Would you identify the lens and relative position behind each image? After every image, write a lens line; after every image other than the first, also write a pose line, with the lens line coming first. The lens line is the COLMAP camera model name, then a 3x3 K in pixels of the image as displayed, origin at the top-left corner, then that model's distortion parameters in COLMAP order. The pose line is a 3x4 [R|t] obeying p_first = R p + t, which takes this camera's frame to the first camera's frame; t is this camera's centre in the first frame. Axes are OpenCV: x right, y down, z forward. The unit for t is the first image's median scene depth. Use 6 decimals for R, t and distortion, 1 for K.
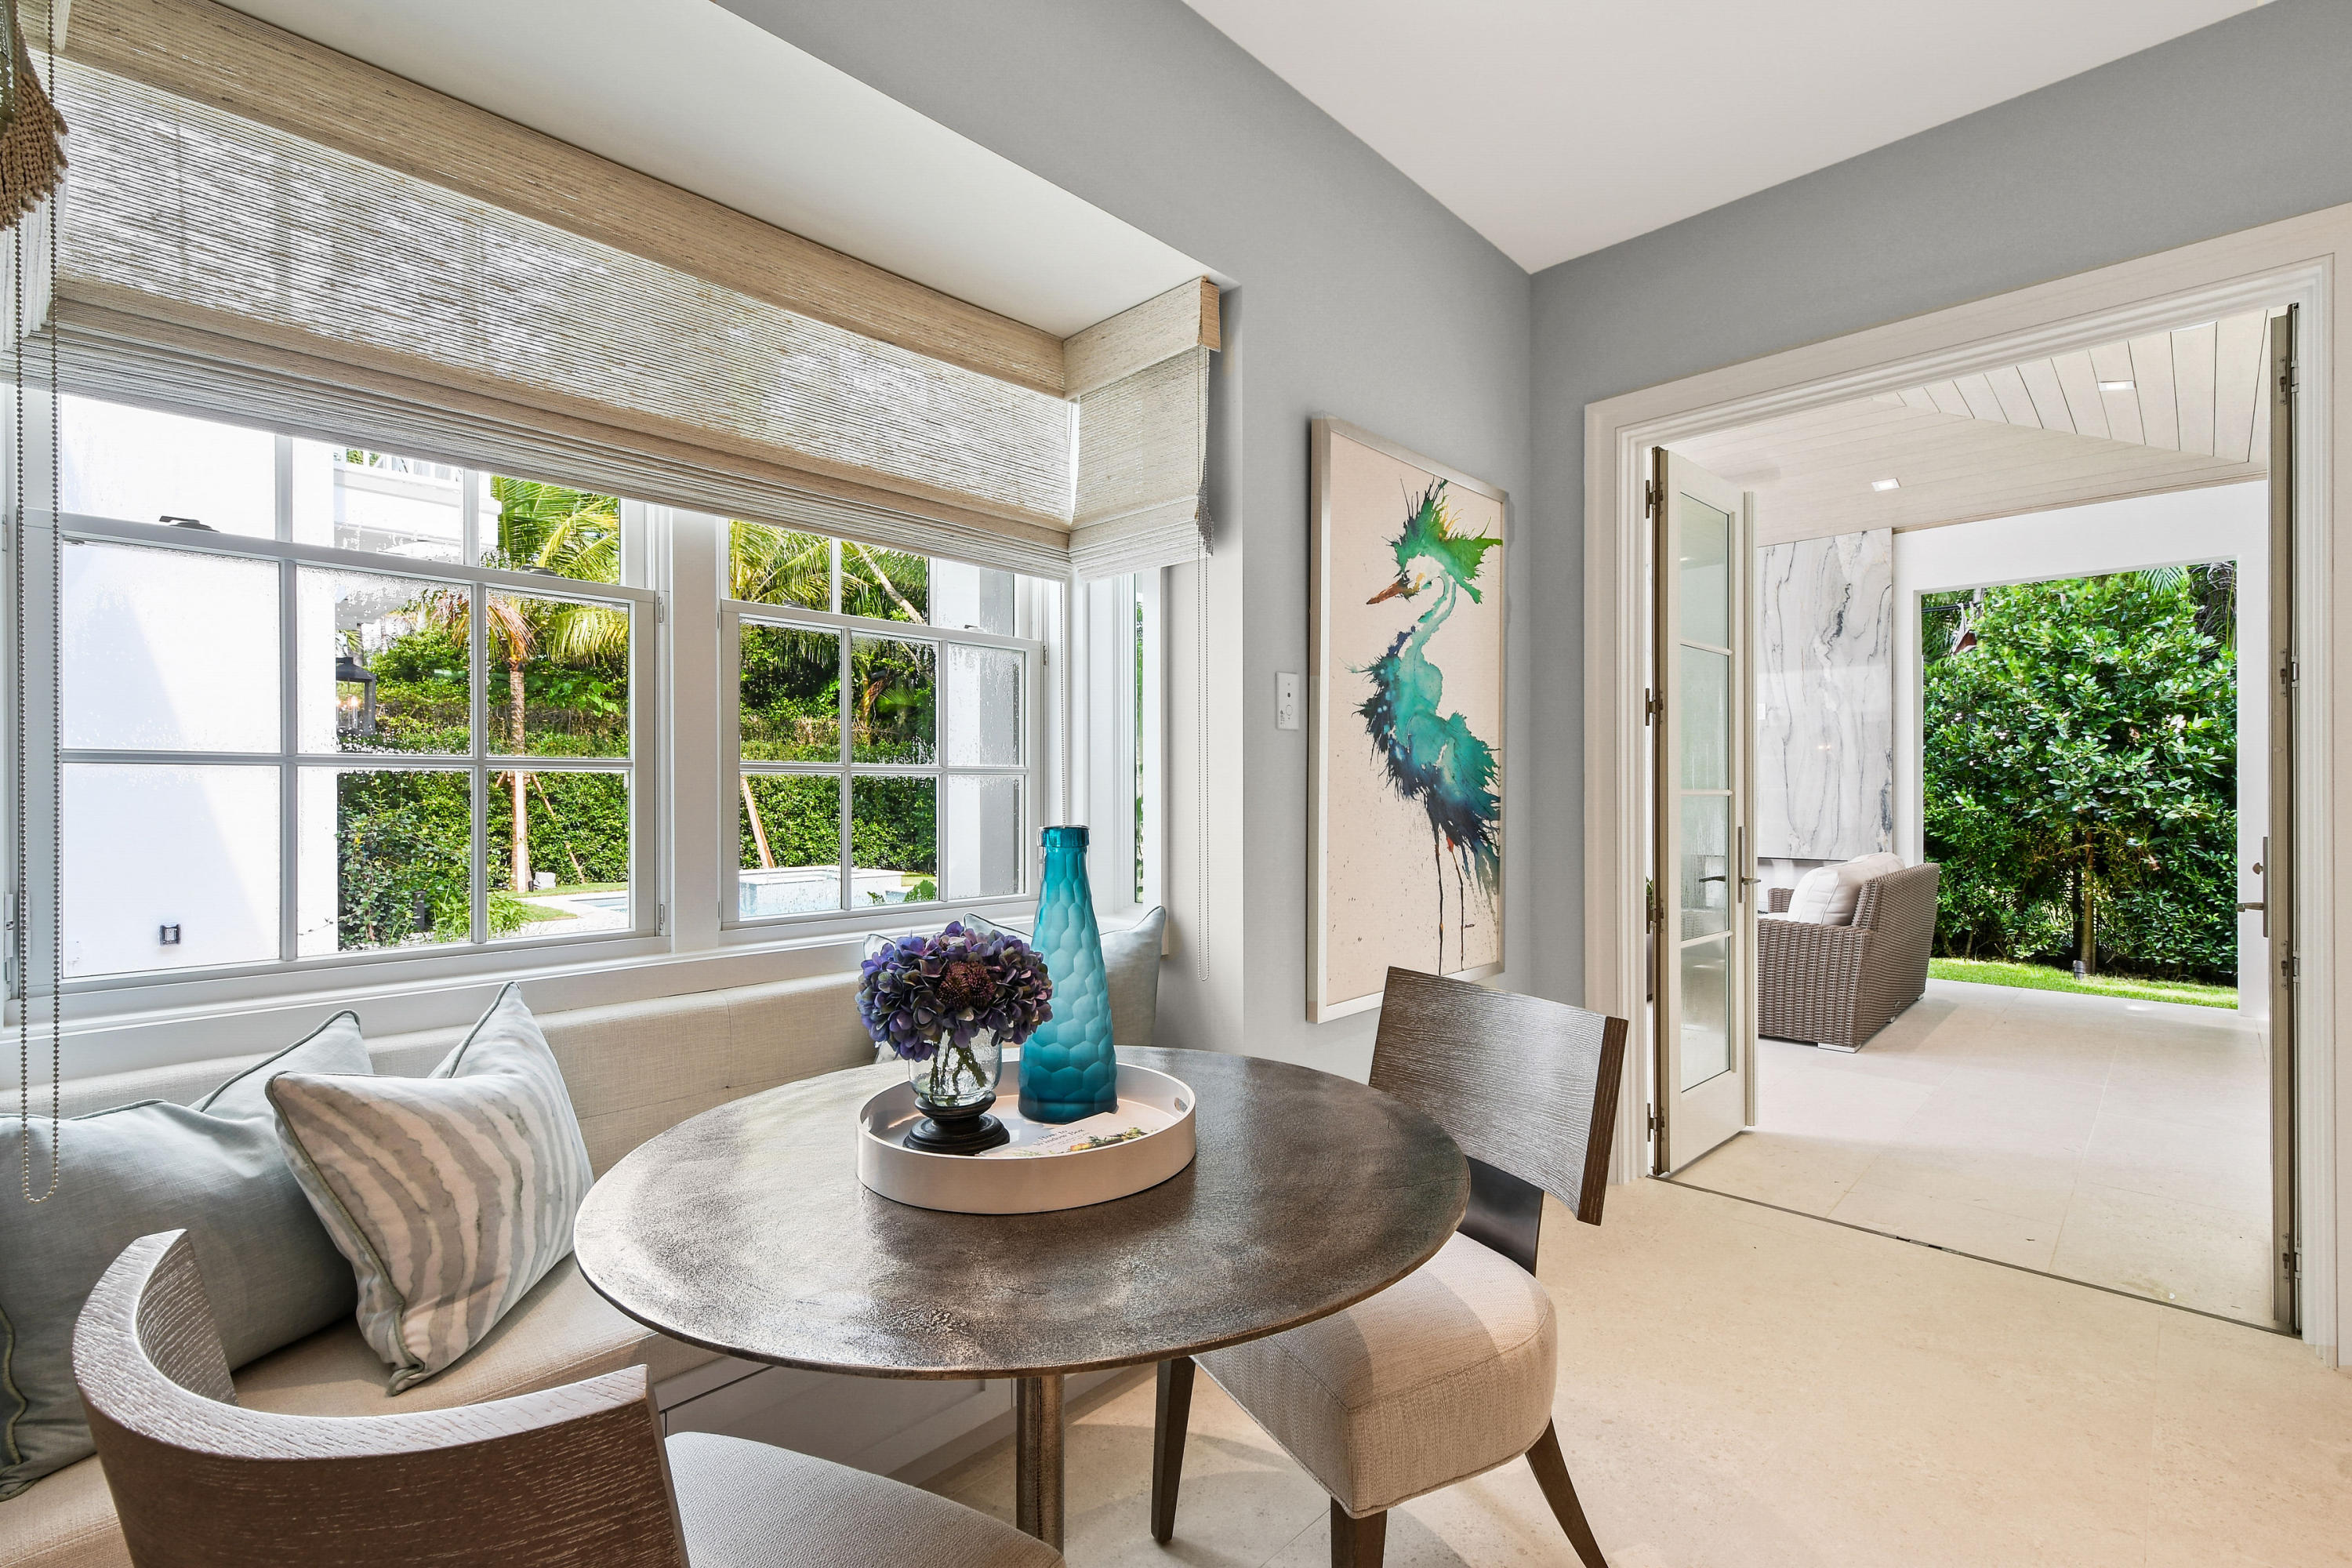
lens RADIAL K [[1048.6, 0, 1185.7], [0, 1048.6, 792.0], [0, 0, 1]] dist [0.010886, -0.002161]
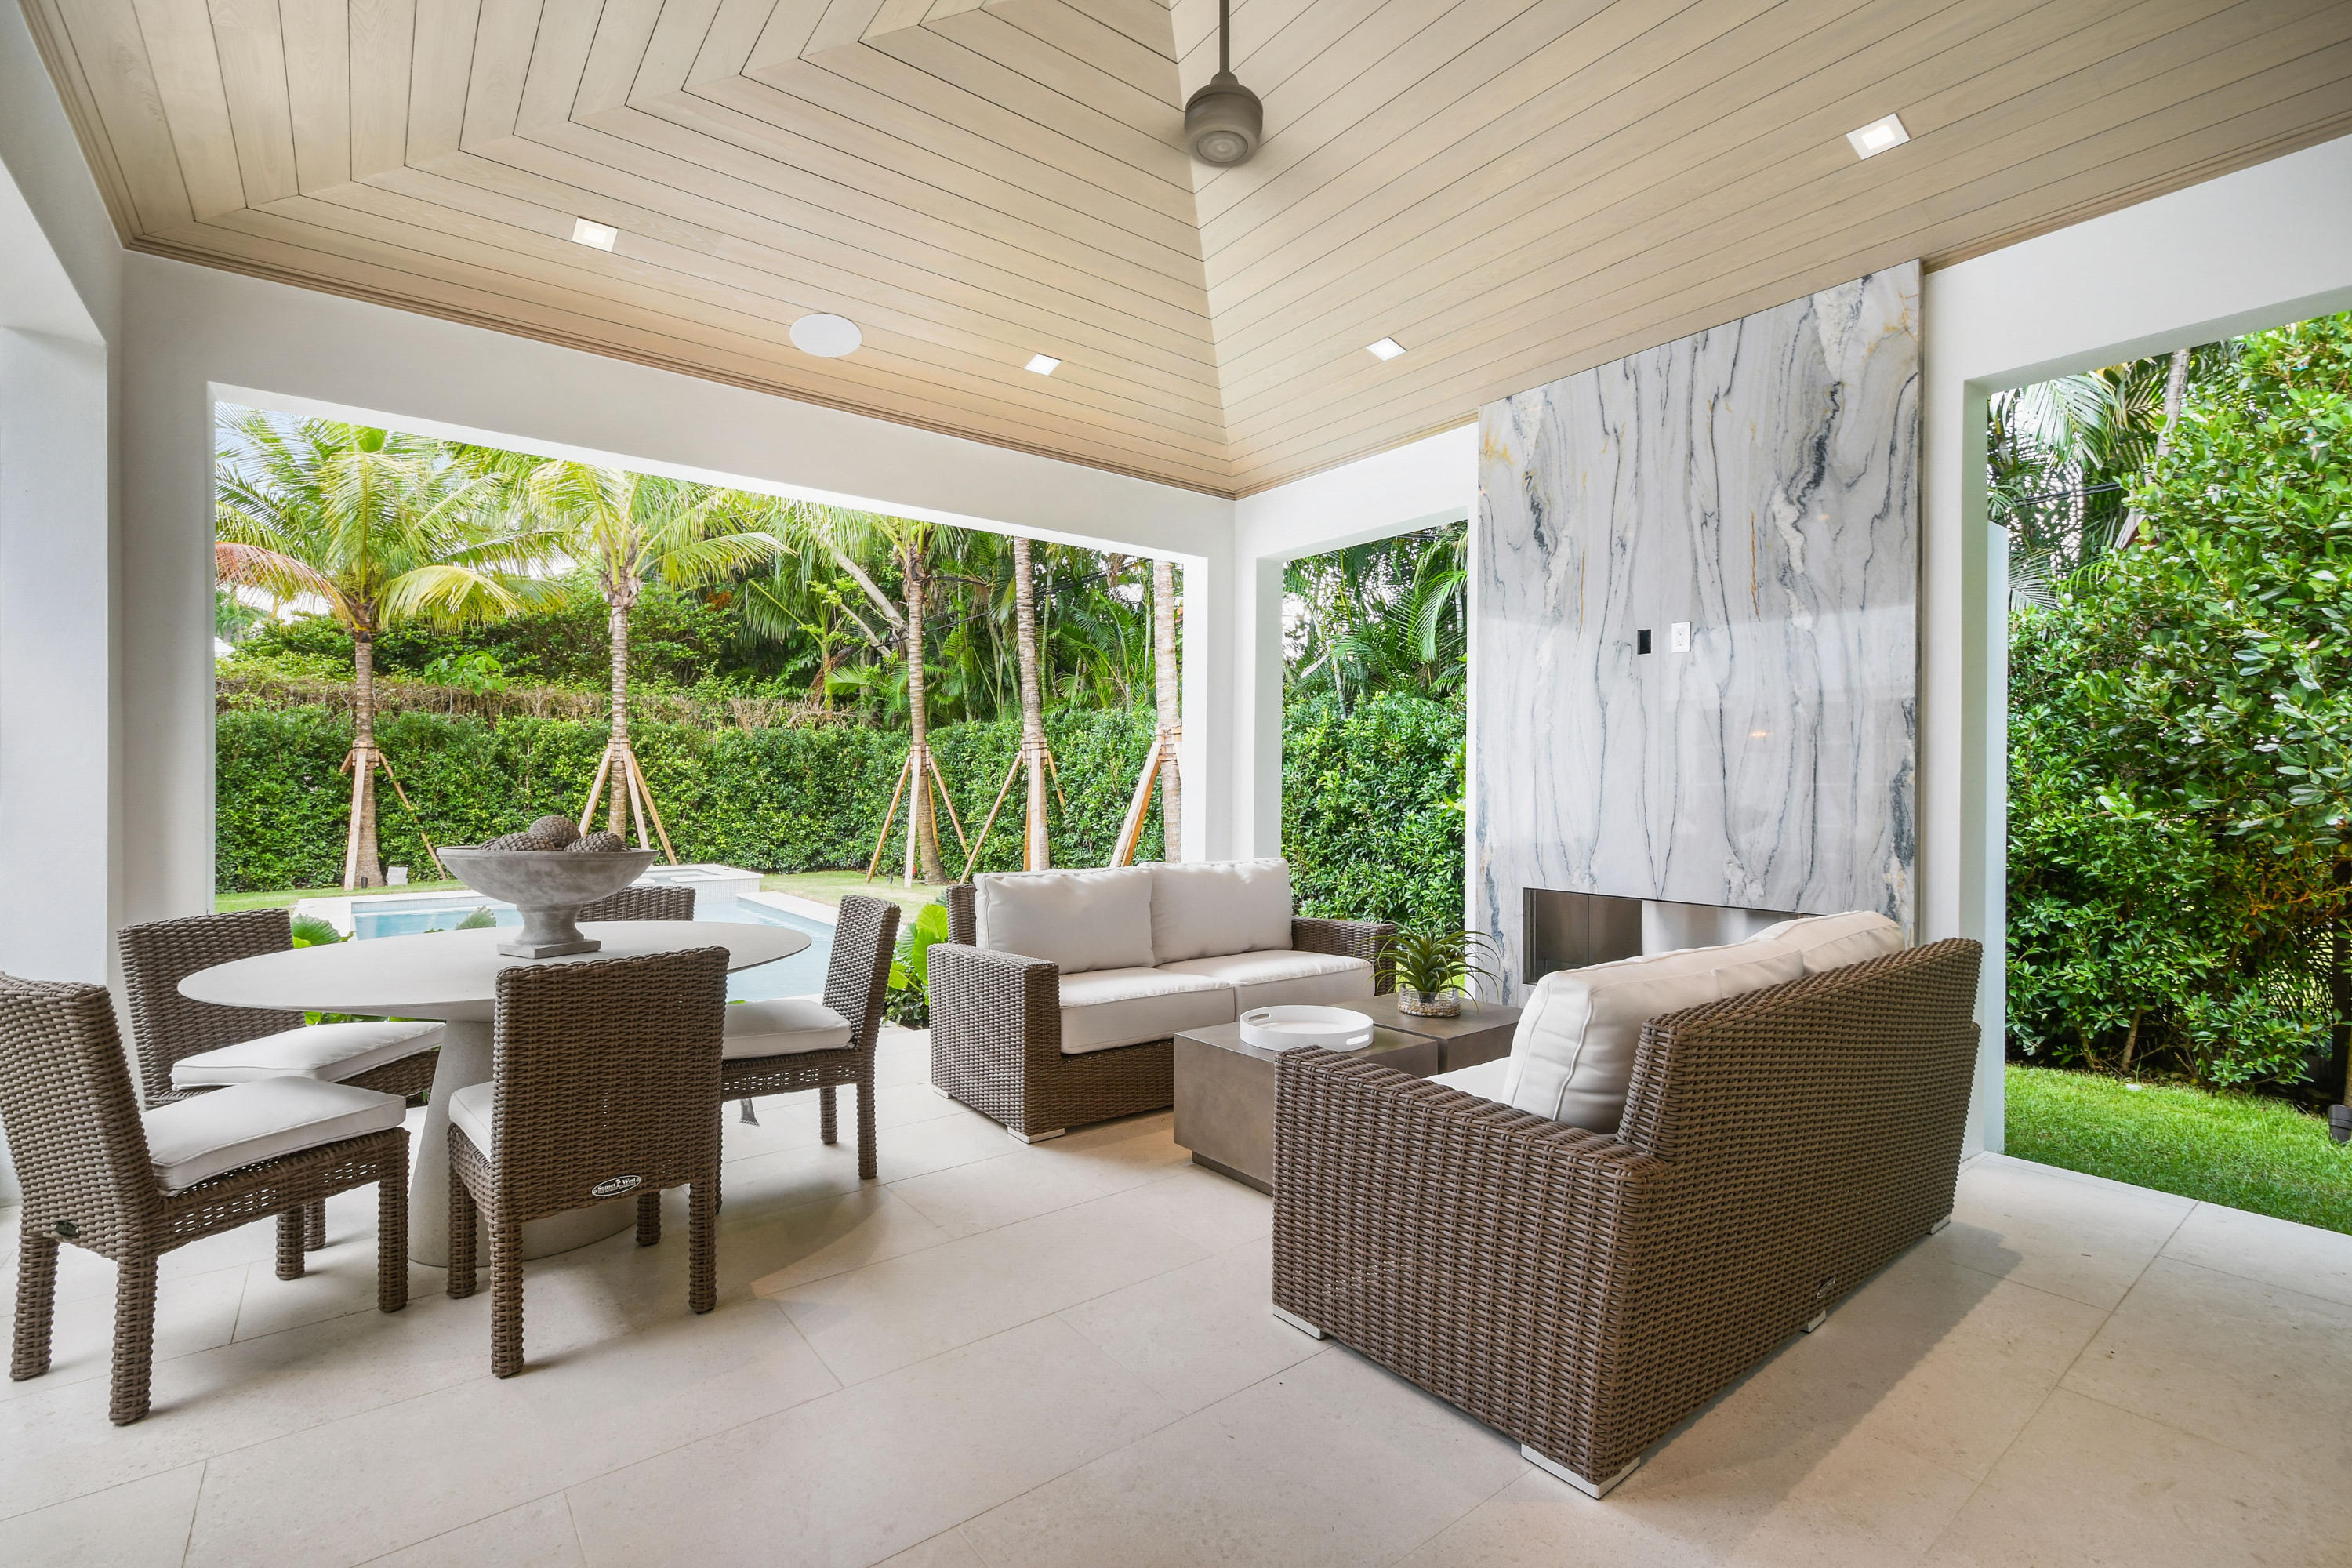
lens RADIAL K [[1048.6, 0, 1192.8], [0, 1048.6, 784.3], [0, 0, 1]] dist [0.010886, -0.002161]
pose [[0.991536, 0.008404, -0.129557, 0.327967], [-0.008716, 0.999960, -0.001847, 0.003402], [0.129536, 0.002960, 0.991570, 0.379748]]
